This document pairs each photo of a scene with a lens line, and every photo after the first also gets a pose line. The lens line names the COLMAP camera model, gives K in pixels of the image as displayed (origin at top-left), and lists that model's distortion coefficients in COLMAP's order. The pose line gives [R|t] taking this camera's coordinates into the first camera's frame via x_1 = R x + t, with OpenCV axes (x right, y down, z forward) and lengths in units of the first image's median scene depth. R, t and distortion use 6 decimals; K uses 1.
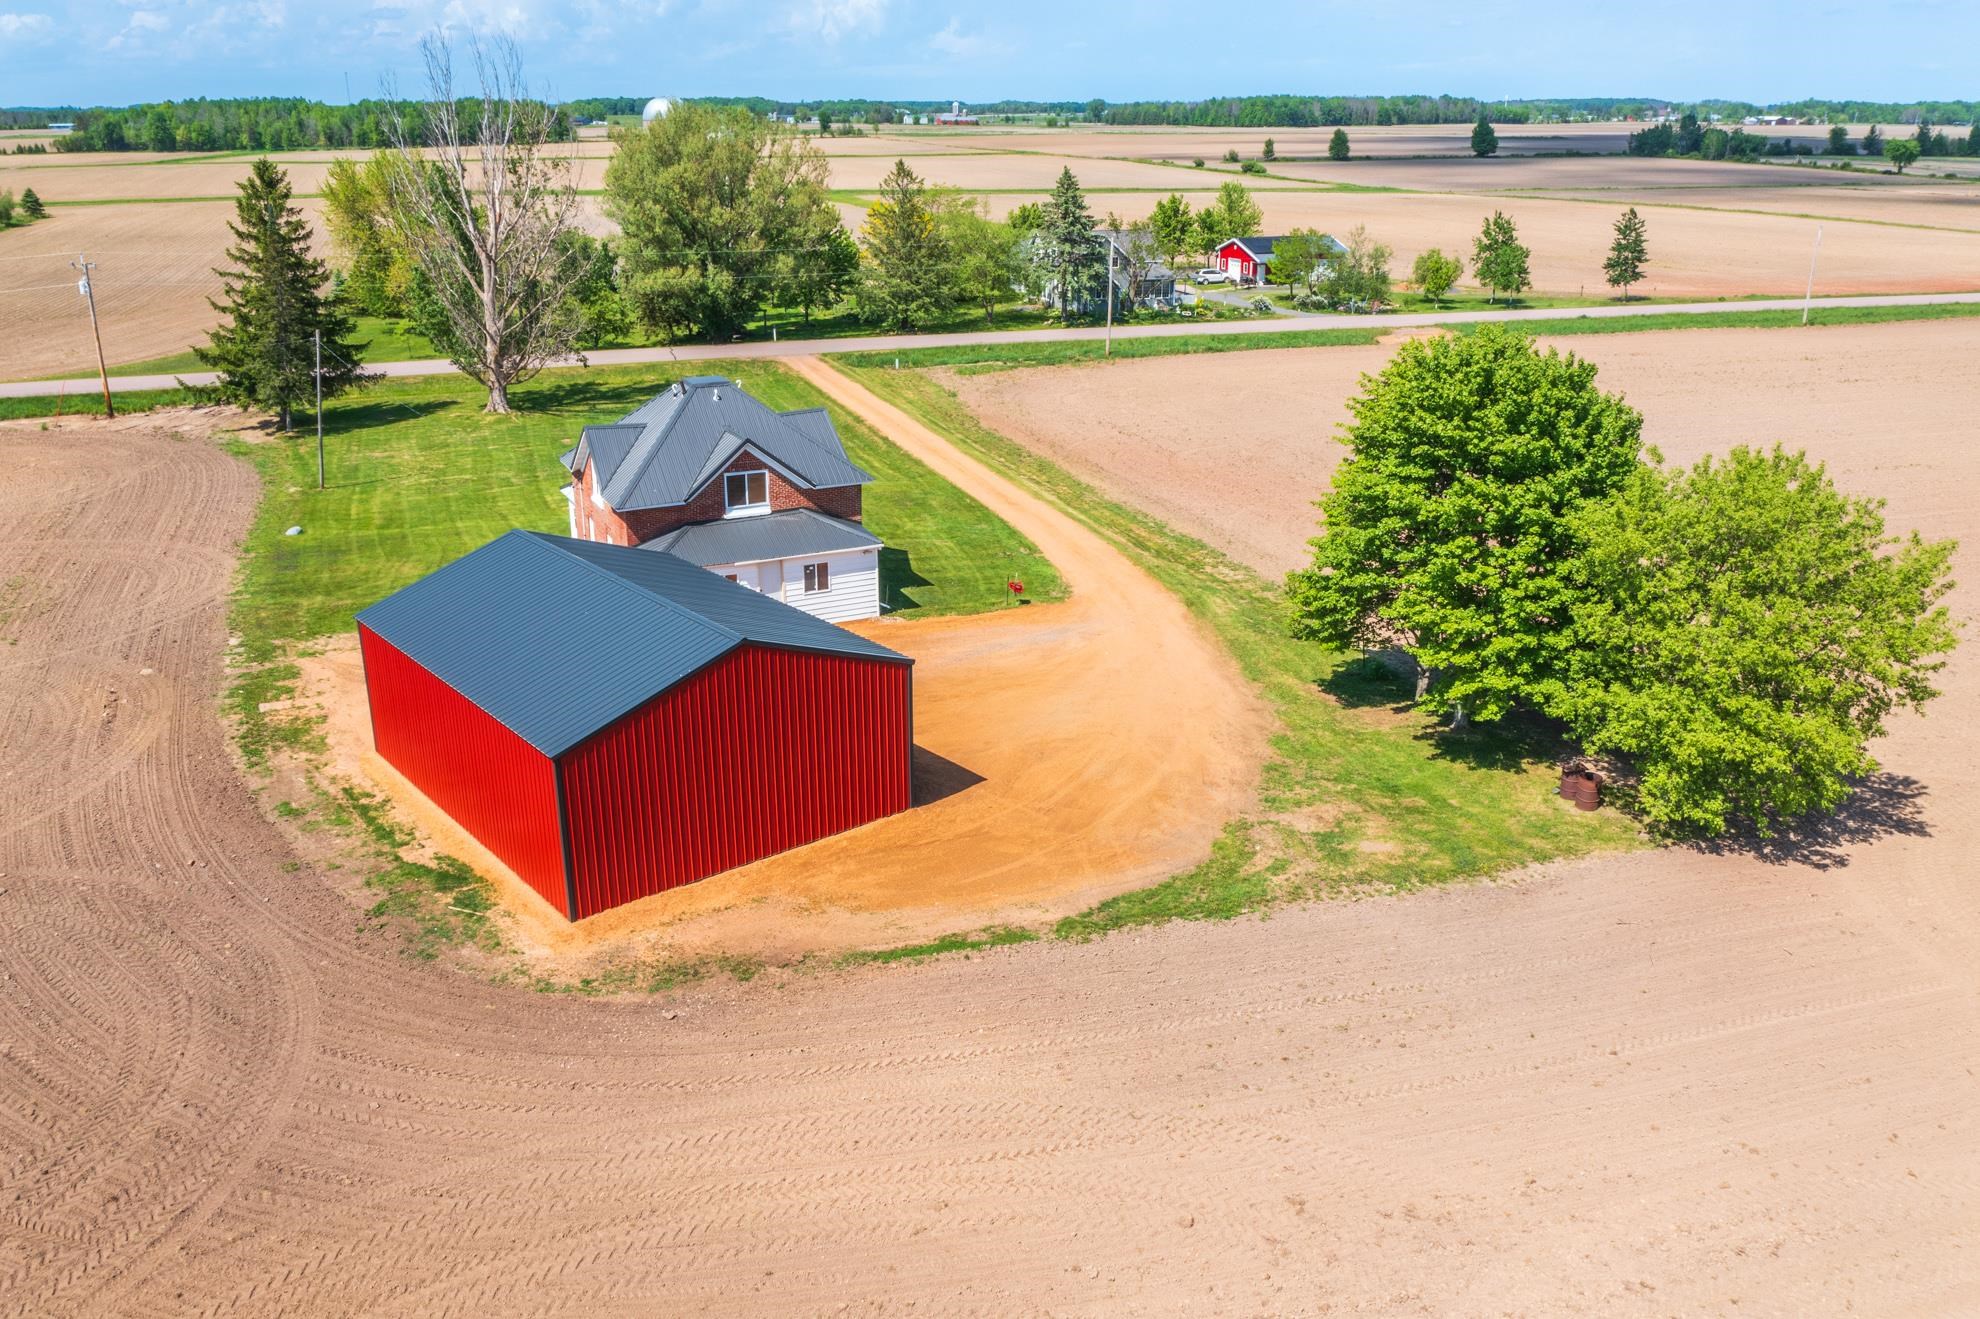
lens RADIAL K [[1558.0, 0, 1002.3], [0, 1558.0, 657.8], [0, 0, 1]] dist [-0.020616, -0.001105]
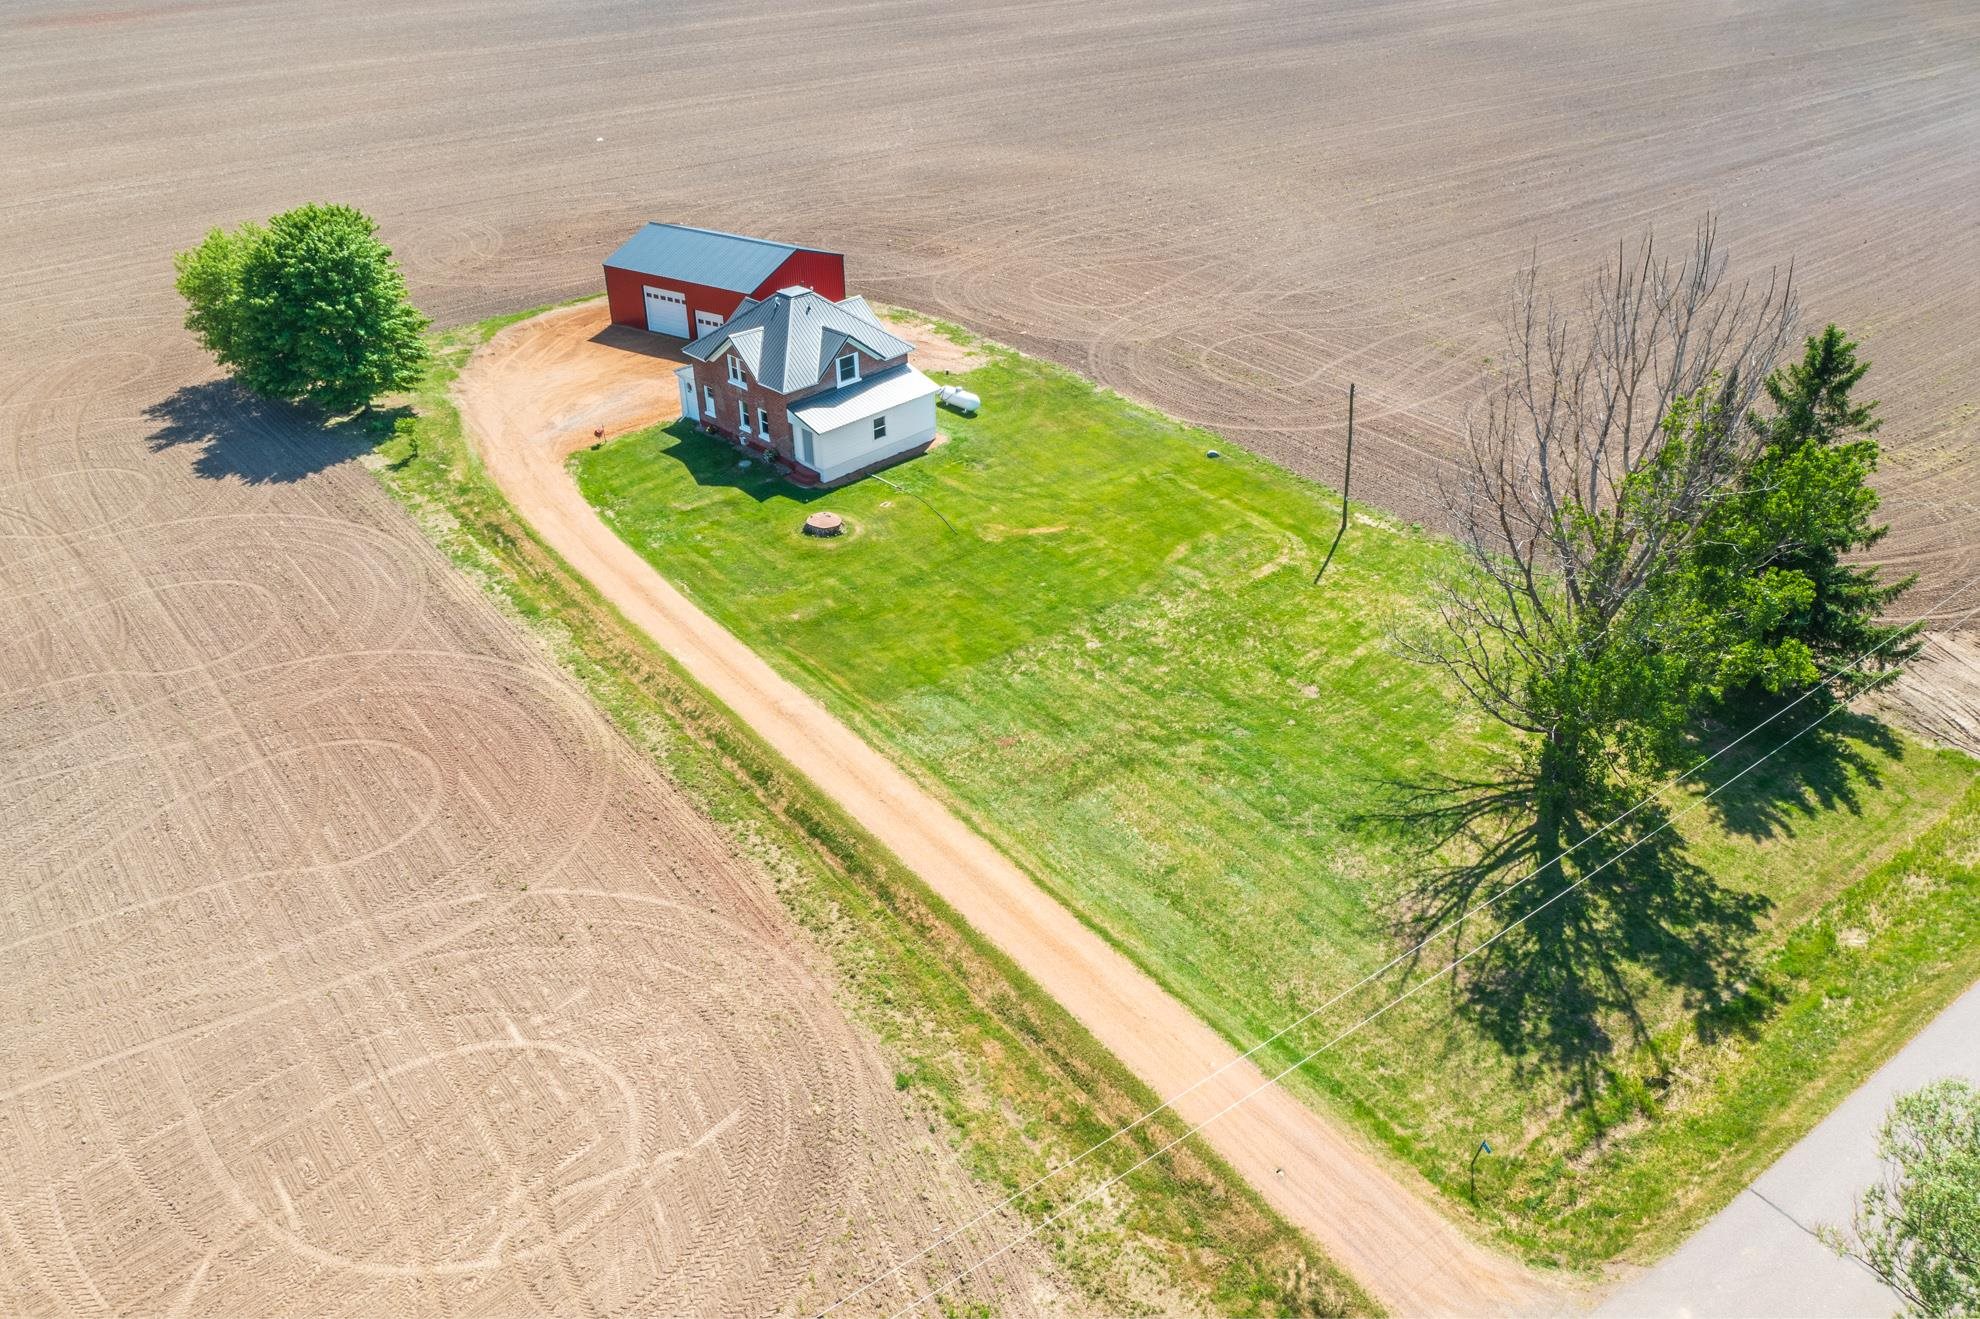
lens RADIAL K [[1558.0, 0, 993.9], [0, 1558.0, 672.1], [0, 0, 1]] dist [-0.020616, -0.001105]
pose [[-0.950464, 0.168559, -0.261161, 0.081324], [-0.096775, 0.637968, 0.763958, -1.147122], [0.295384, 0.751389, -0.590054, 2.302651]]
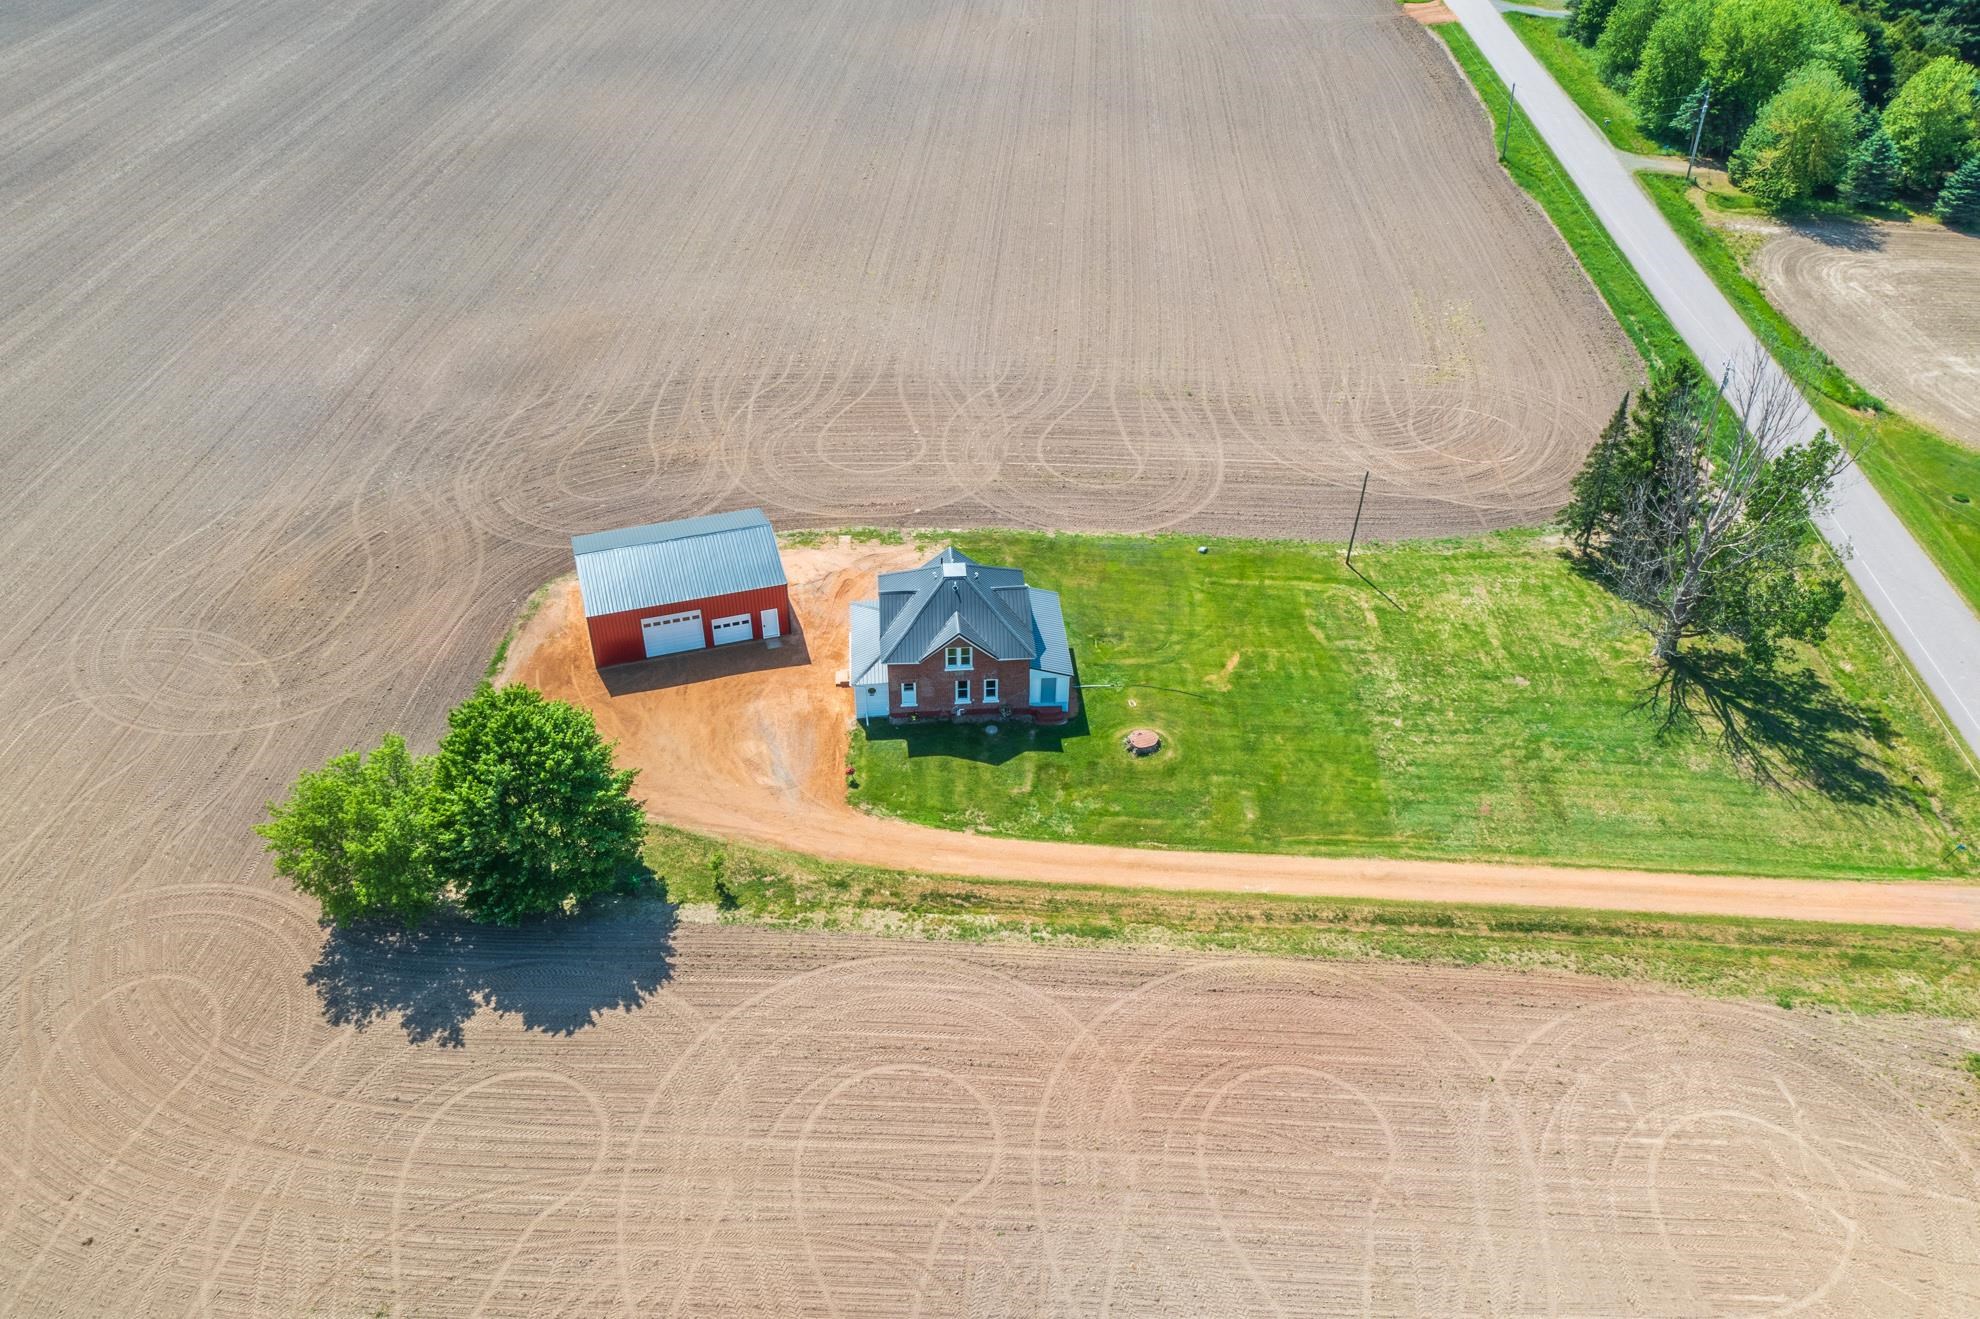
lens RADIAL K [[1558.0, 0, 994.2], [0, 1558.0, 664.0], [0, 0, 1]] dist [-0.020616, -0.001105]
pose [[-0.378378, 0.553636, -0.741834, 1.105825], [-0.315122, 0.676506, 0.665611, -1.264118], [0.870361, 0.485621, -0.081512, 1.271152]]
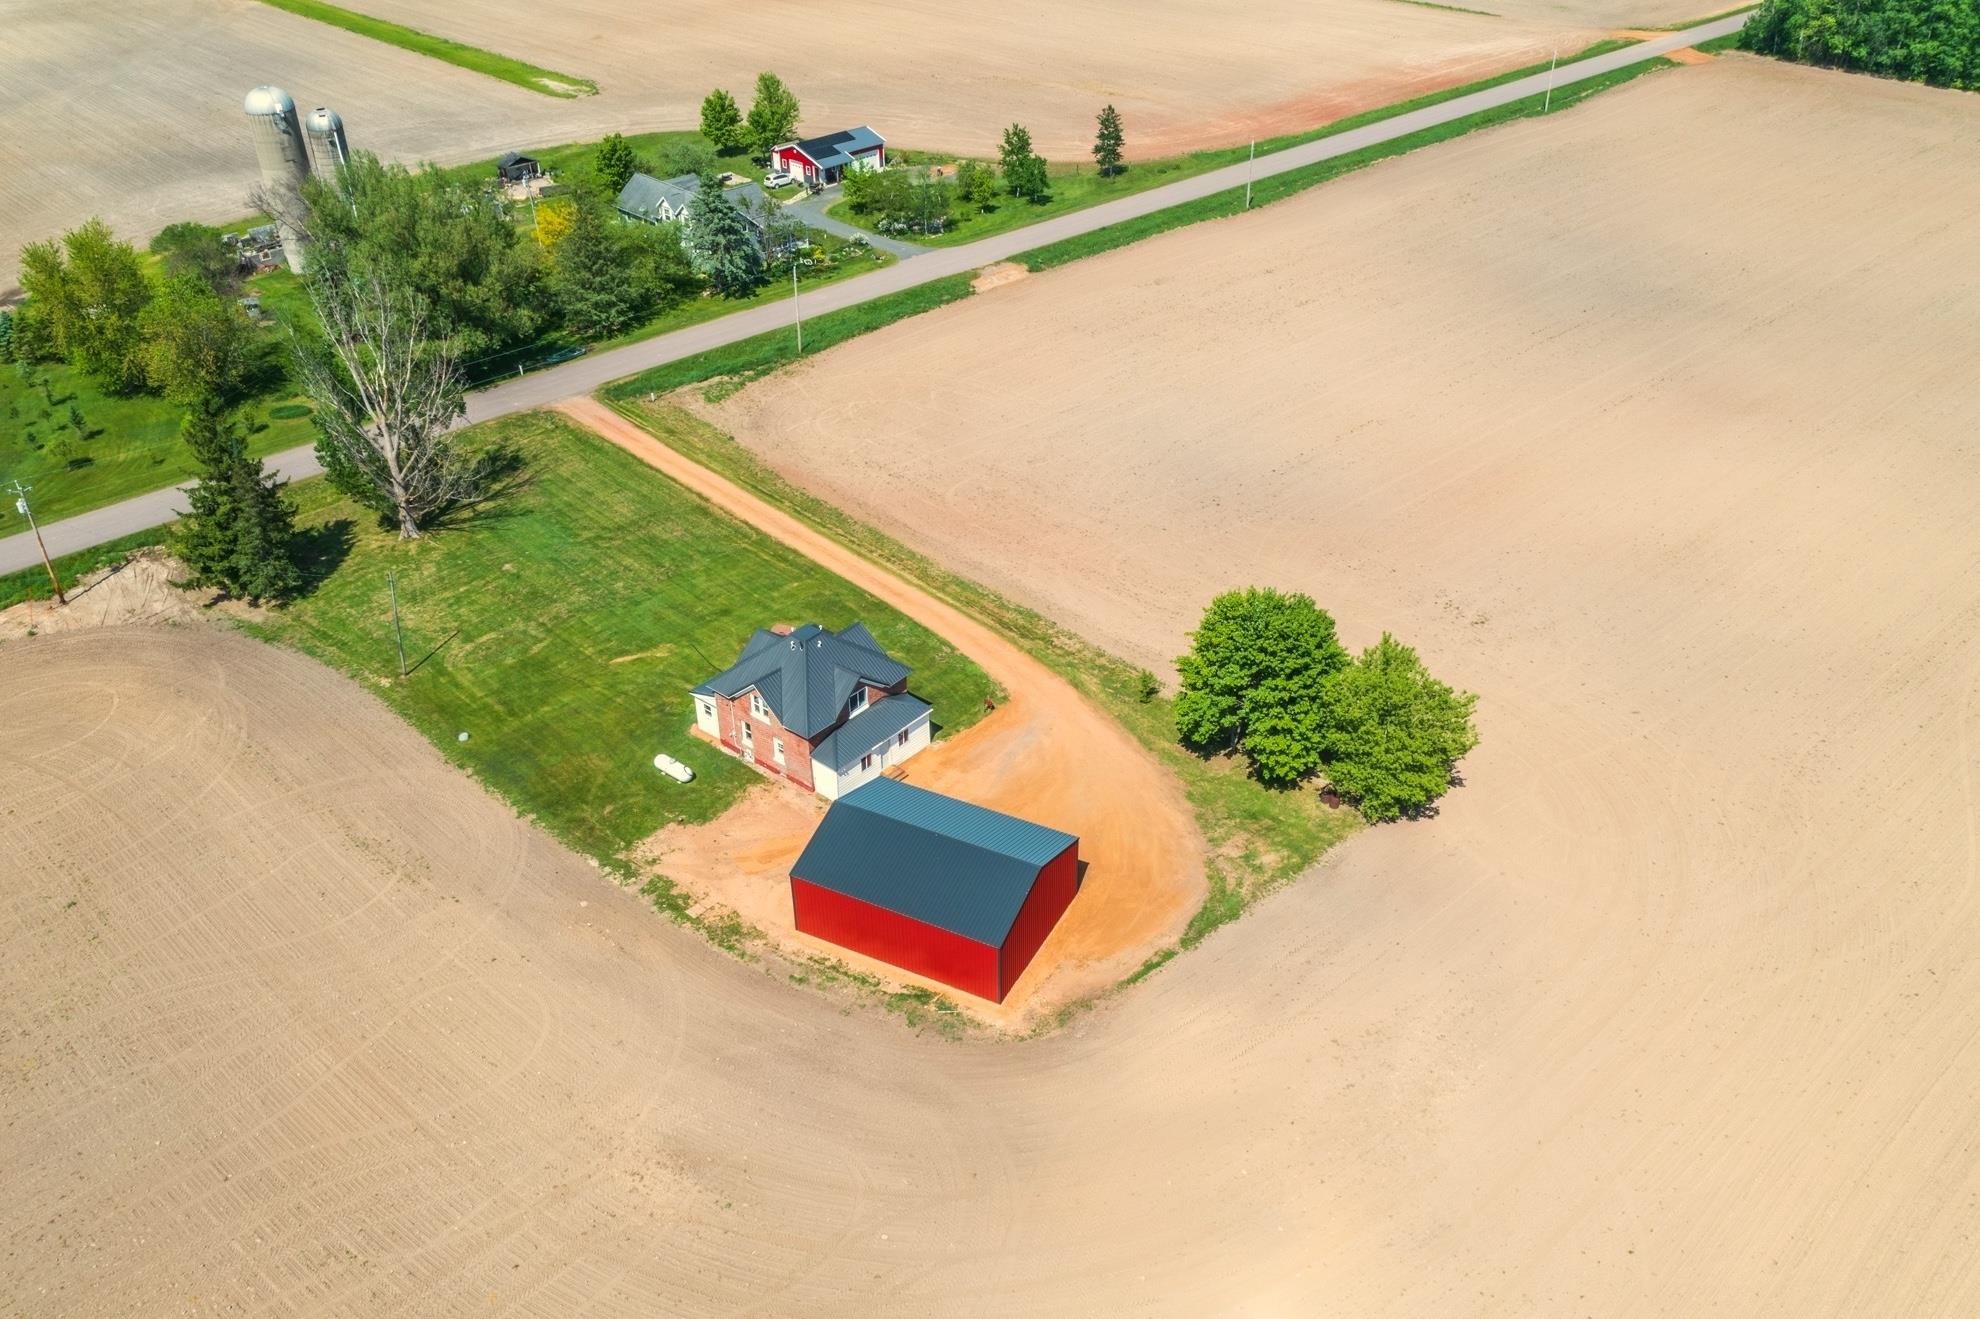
lens RADIAL K [[1558.0, 0, 998.4], [0, 1558.0, 664.1], [0, 0, 1]] dist [-0.020616, -0.001105]
pose [[0.918409, -0.226780, 0.324186, -0.575269], [0.144375, 0.955011, 0.259054, -0.574639], [-0.368349, -0.191113, 0.909832, -0.636055]]
